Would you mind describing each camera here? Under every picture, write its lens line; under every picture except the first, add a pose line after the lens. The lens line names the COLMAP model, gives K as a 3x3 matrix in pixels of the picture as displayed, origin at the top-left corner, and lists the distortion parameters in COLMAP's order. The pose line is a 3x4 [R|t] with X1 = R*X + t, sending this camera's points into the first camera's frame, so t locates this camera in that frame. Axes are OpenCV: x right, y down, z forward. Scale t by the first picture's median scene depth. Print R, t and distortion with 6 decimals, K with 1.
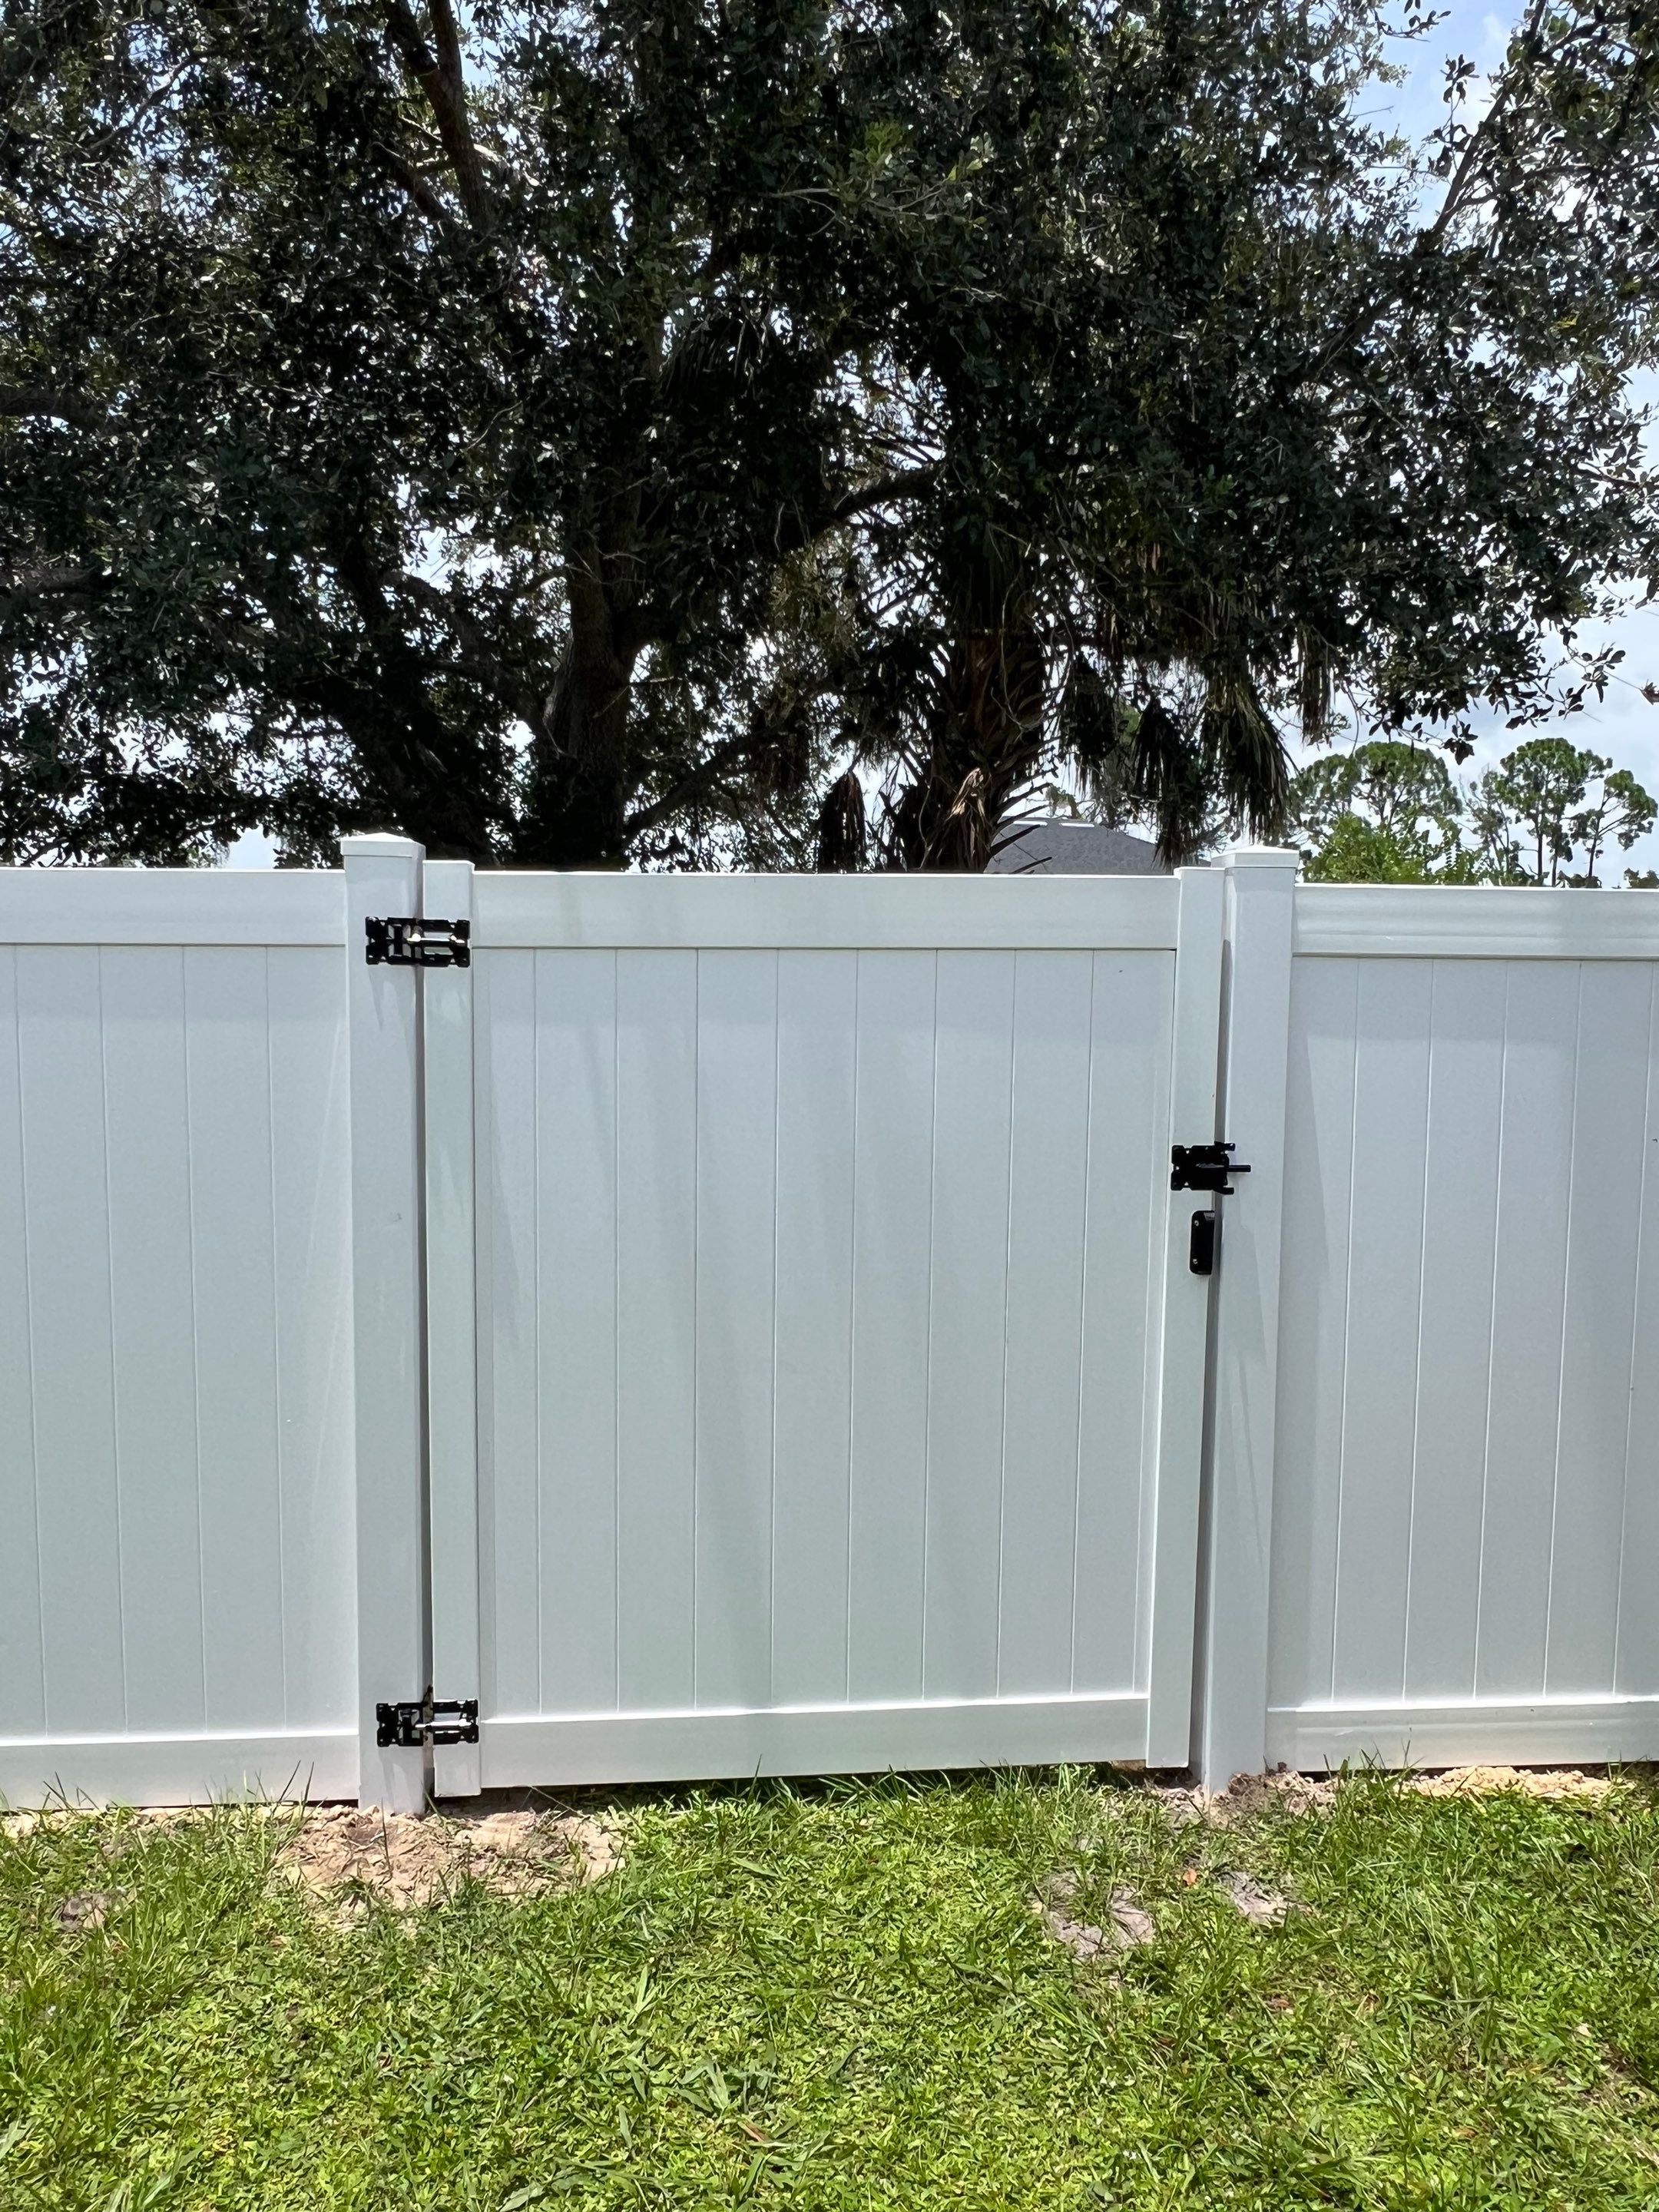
lens RADIAL K [[1393.0, 0, 835.6], [0, 1393.0, 1109.5], [0, 0, 1]] dist [-0.002501, 0.000362]
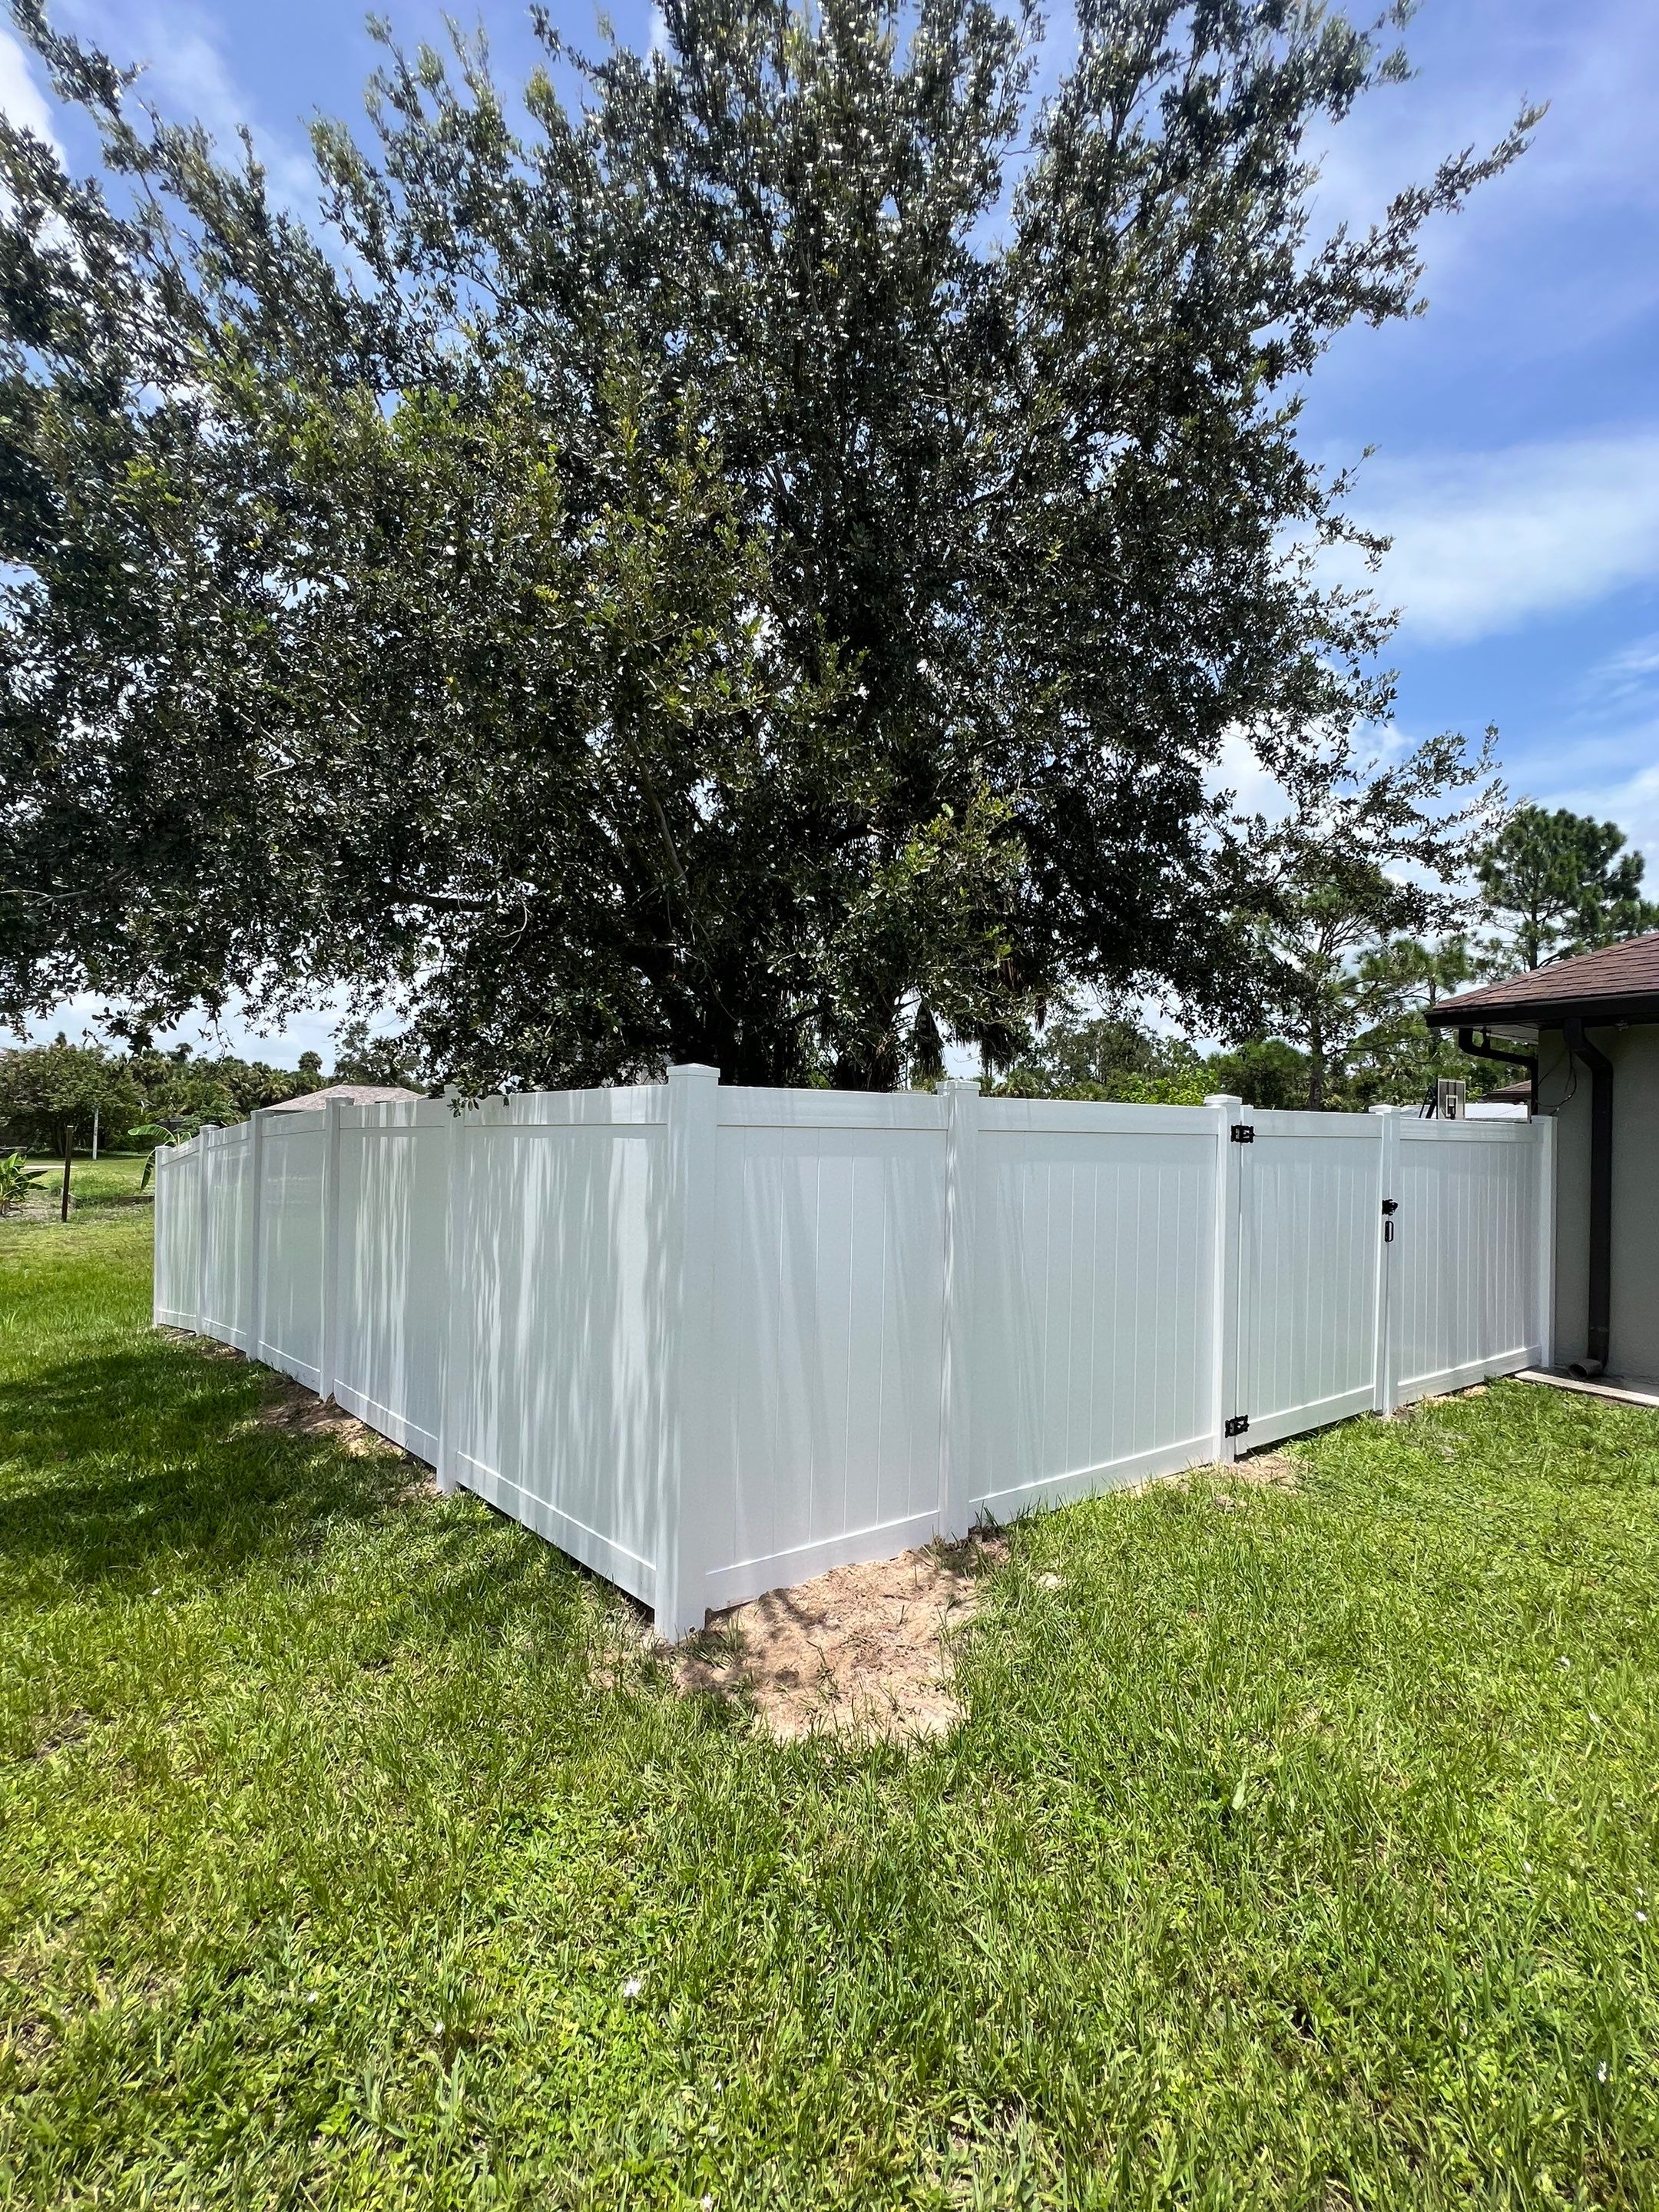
lens RADIAL K [[896.5, 0, 830.1], [0, 896.5, 1114.7], [0, 0, 1]] dist [-0.000815, 0.000020]
pose [[0.875629, 0.020166, 0.482563, -1.737638], [0.023943, 0.996087, -0.085070, -0.023114], [-0.482391, 0.086043, 0.871720, -0.161384]]
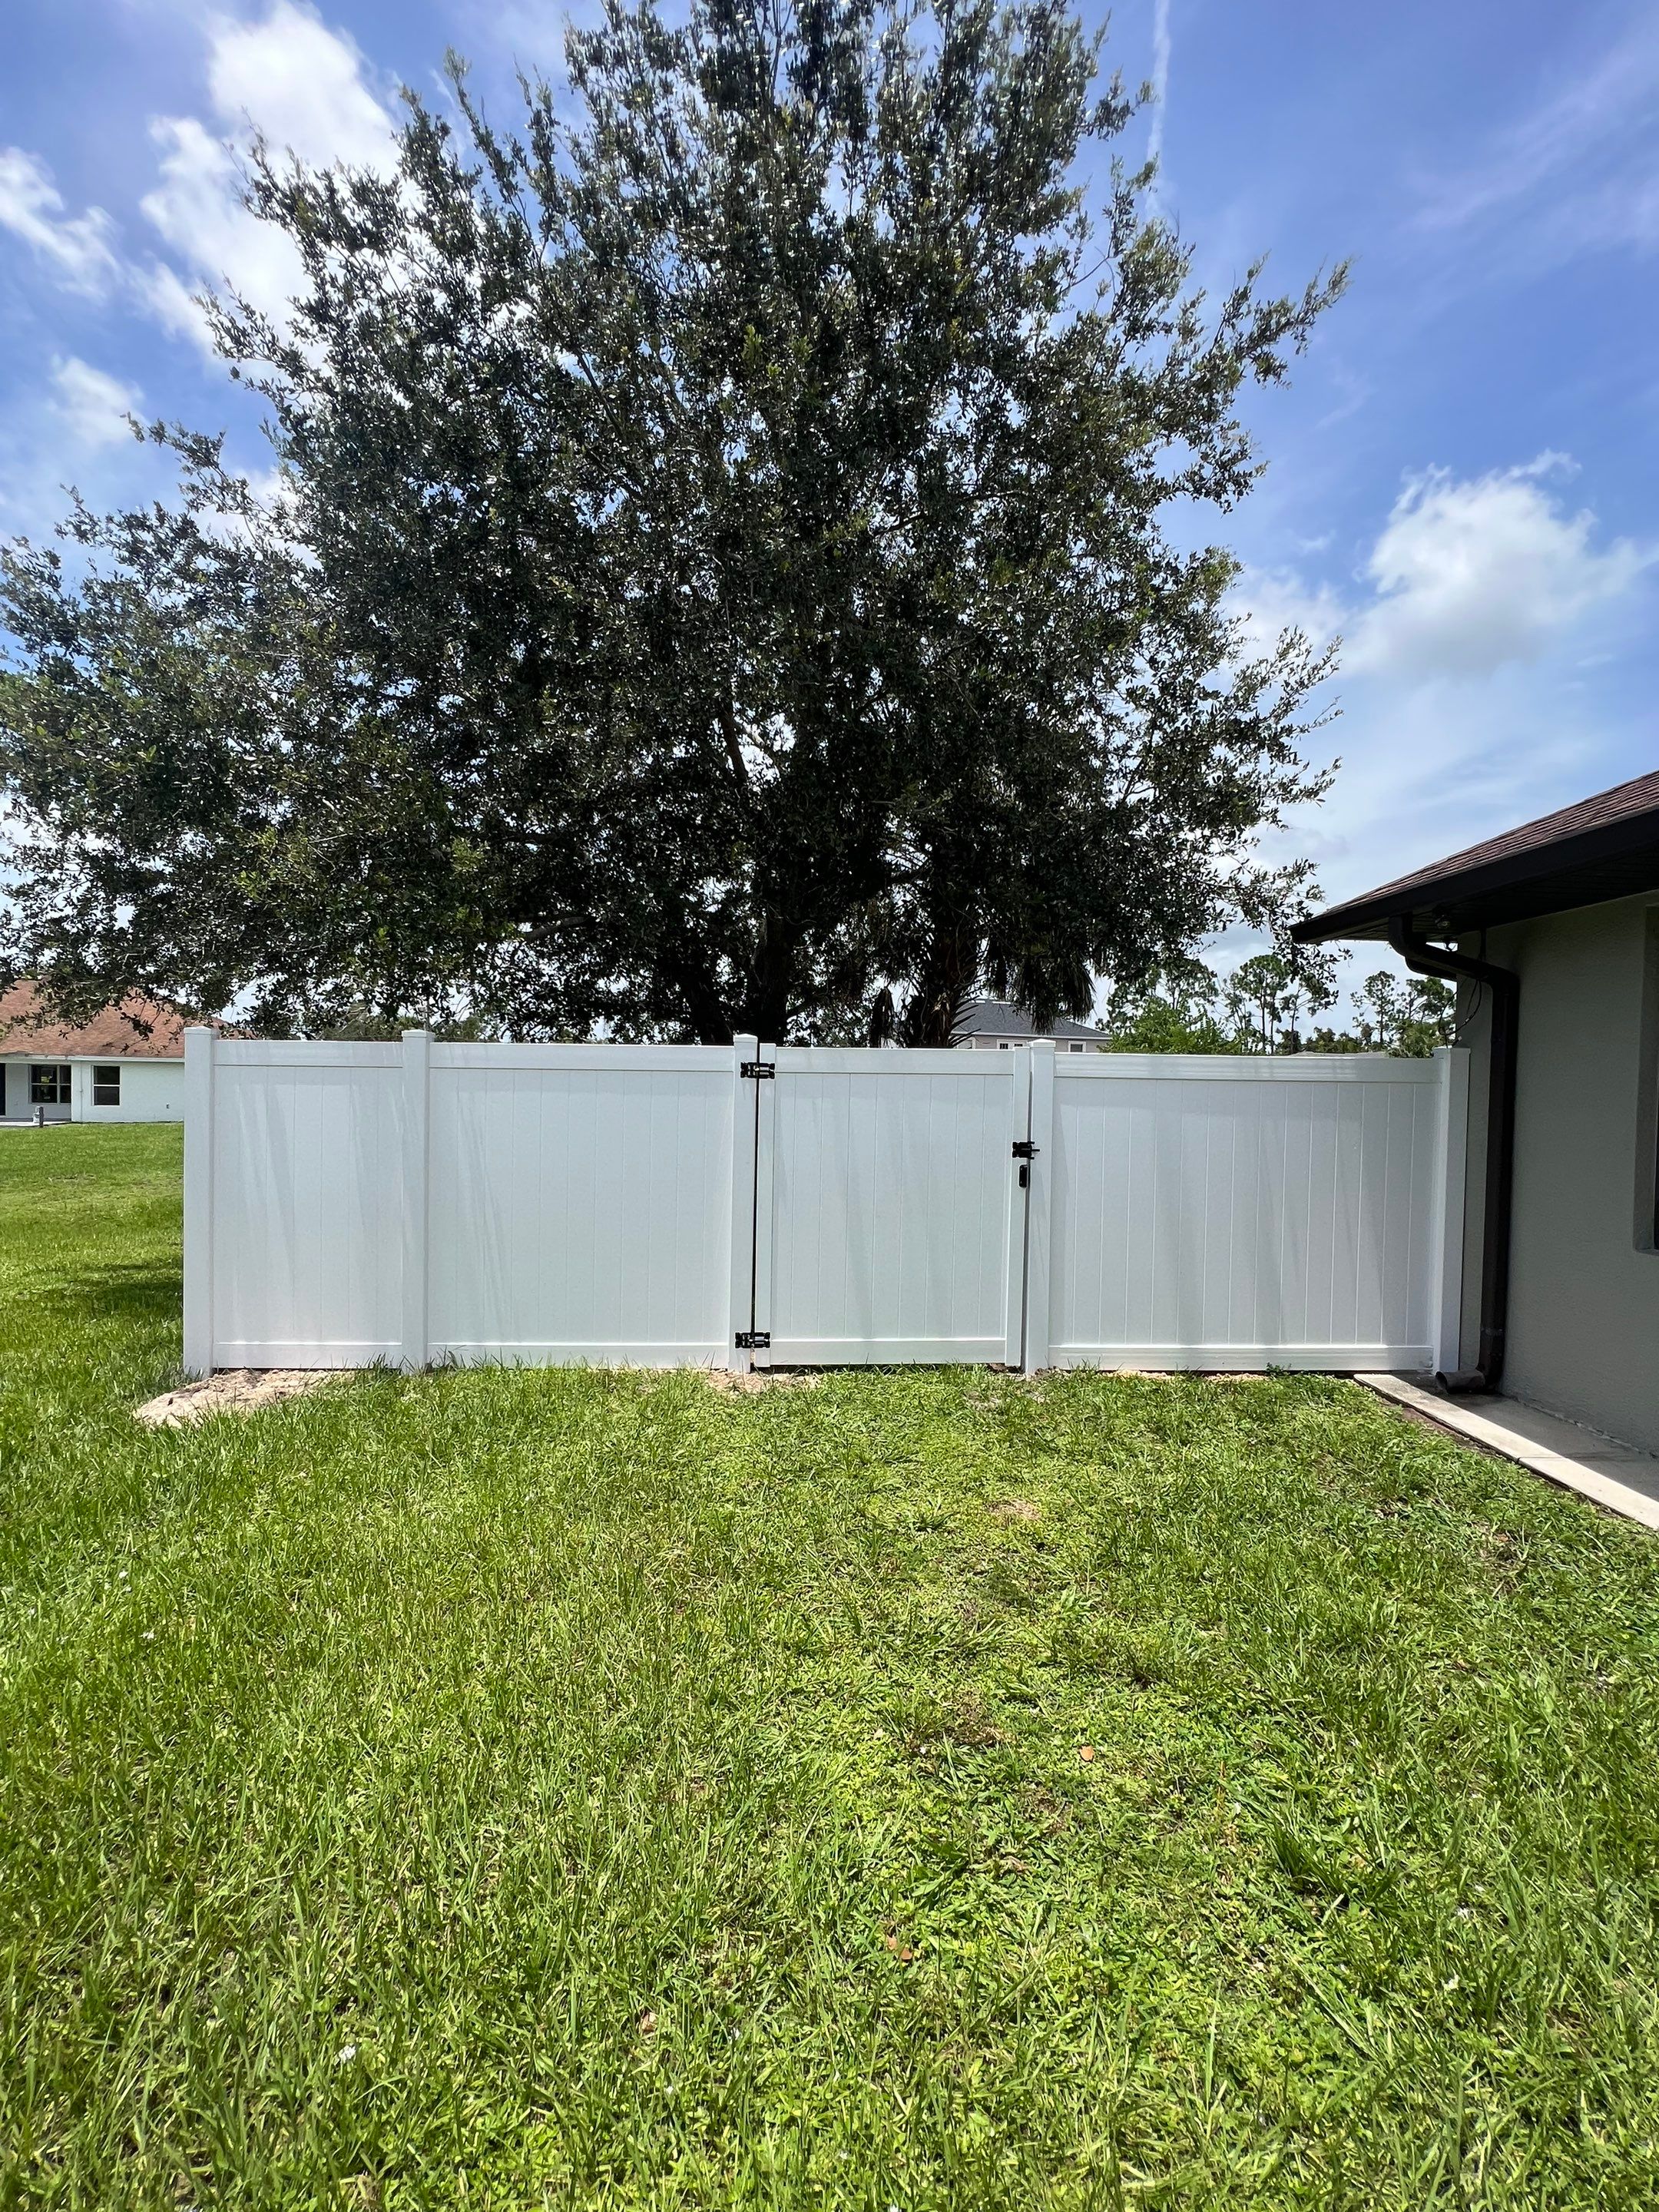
lens RADIAL K [[896.5, 0, 821.4], [0, 896.5, 1110.5], [0, 0, 1]] dist [-0.000815, 0.000020]
pose [[0.999219, 0.008460, -0.038607, -0.080138], [-0.010990, 0.997773, -0.065792, 0.083684], [0.037964, 0.066165, 0.997086, -0.838574]]
